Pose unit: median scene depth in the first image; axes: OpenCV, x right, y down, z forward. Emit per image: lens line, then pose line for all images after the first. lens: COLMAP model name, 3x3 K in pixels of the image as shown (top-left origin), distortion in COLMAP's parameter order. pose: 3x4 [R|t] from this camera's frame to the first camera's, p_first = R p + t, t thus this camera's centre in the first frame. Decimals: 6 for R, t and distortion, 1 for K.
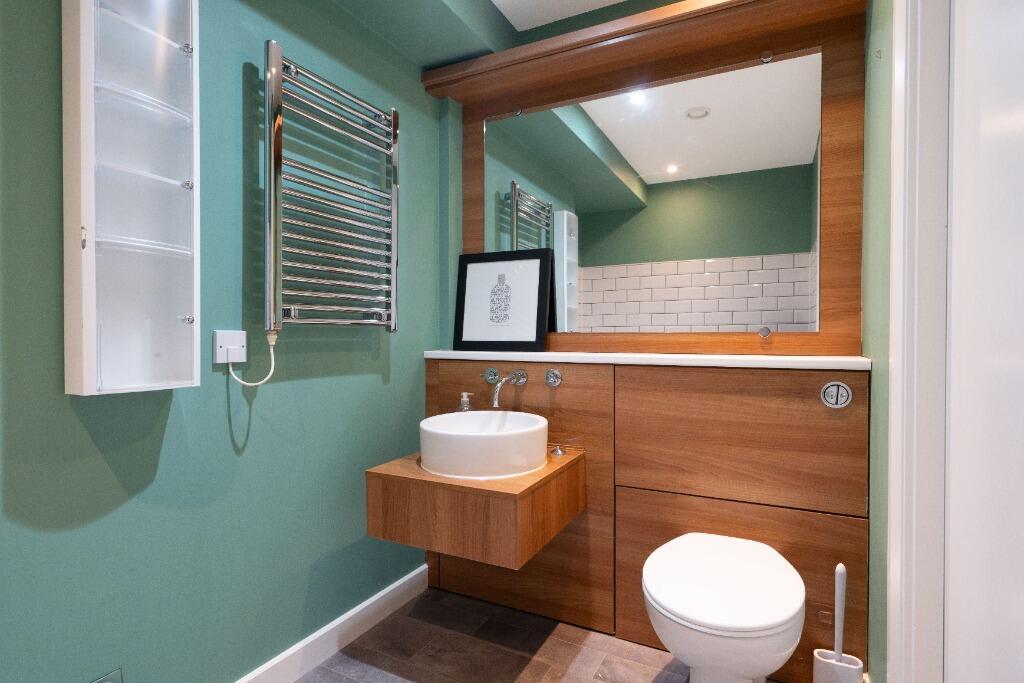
lens RADIAL K [[520.1, 0, 513.9], [0, 520.1, 342.4], [0, 0, 1]] dist [0.002655, 0.000274]
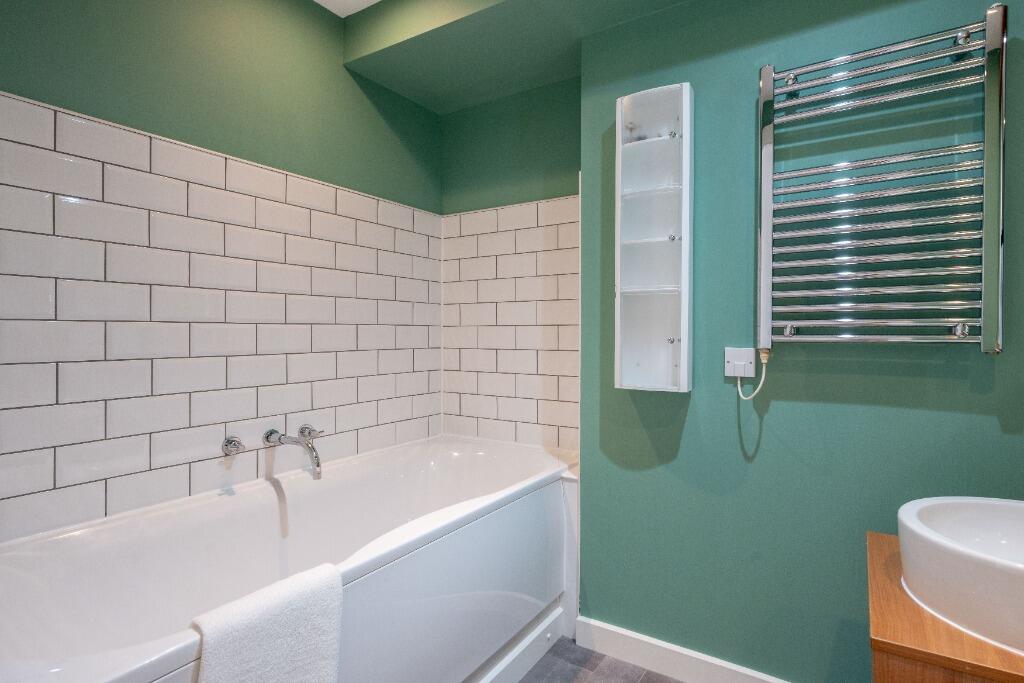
lens RADIAL K [[522.5, 0, 514.3], [0, 522.5, 337.0], [0, 0, 1]] dist [0.001217, 0.000303]
pose [[-0.107466, 0.000555, -0.994209, 0.609664], [-0.016730, 0.999857, 0.002366, -0.039601], [0.994068, 0.016887, -0.107442, 0.624853]]
